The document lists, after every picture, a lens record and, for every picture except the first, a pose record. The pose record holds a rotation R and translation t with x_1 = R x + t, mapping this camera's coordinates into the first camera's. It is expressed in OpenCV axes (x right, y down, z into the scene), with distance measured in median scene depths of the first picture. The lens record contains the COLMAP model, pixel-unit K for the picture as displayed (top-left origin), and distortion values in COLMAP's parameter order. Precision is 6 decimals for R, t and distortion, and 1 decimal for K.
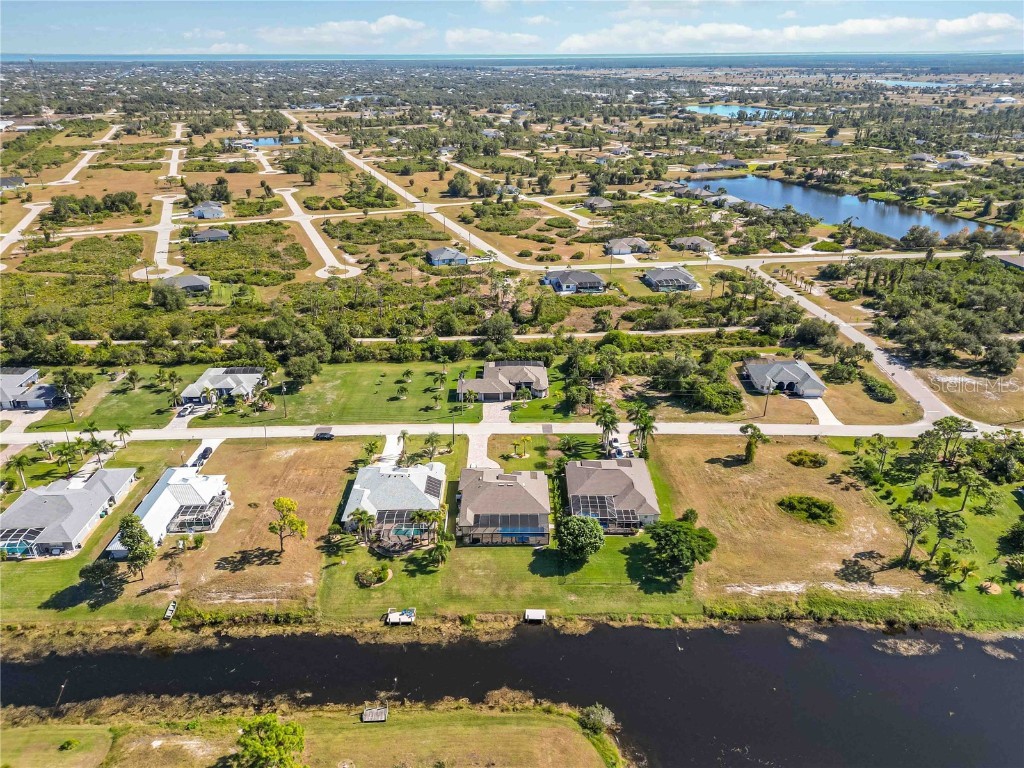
lens RADIAL K [[717.2, 0, 510.9], [0, 717.2, 382.6], [0, 0, 1]] dist [0.055527, -0.052422]
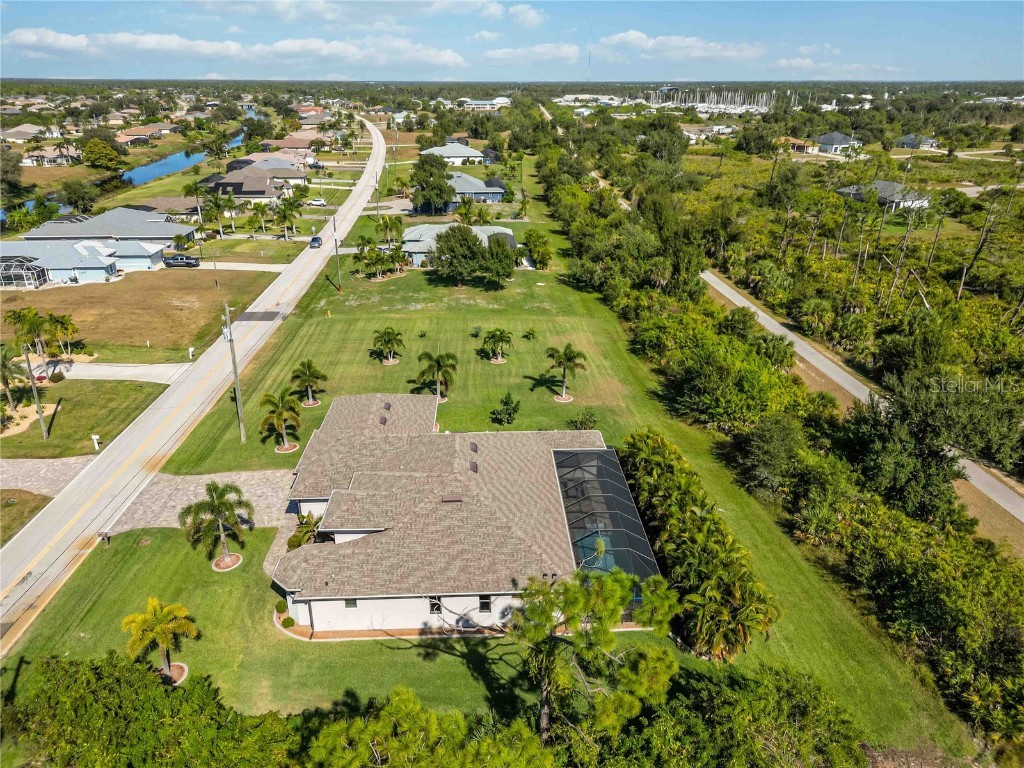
lens RADIAL K [[723.7, 0, 508.7], [0, 723.7, 376.2], [0, 0, 1]] dist [0.057344, -0.055871]
pose [[0.035571, 0.376923, -0.925561, 0.200136], [-0.418683, 0.846572, 0.328665, -0.120645], [0.907436, 0.375826, 0.187925, 0.967516]]
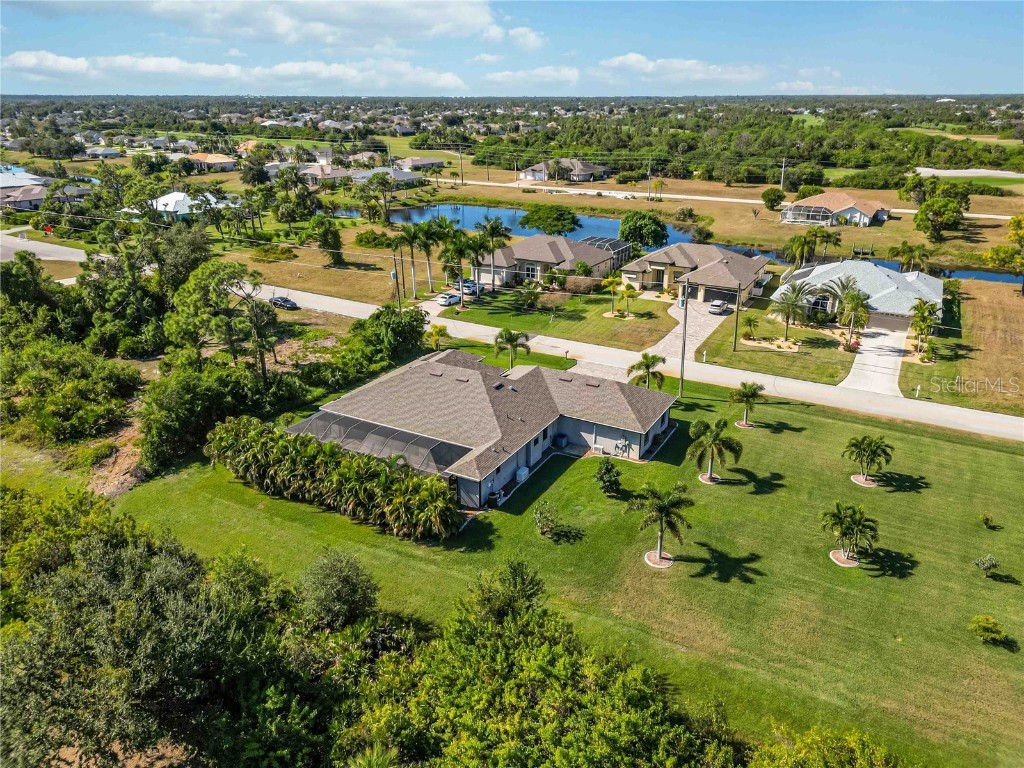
lens RADIAL K [[717.2, 0, 510.9], [0, 717.2, 382.6], [0, 0, 1]] dist [0.055527, -0.052422]
pose [[-0.866473, -0.179492, 0.465840, -0.151992], [0.211769, 0.712862, 0.668567, -0.209606], [-0.452082, 0.677945, -0.579665, 1.166984]]
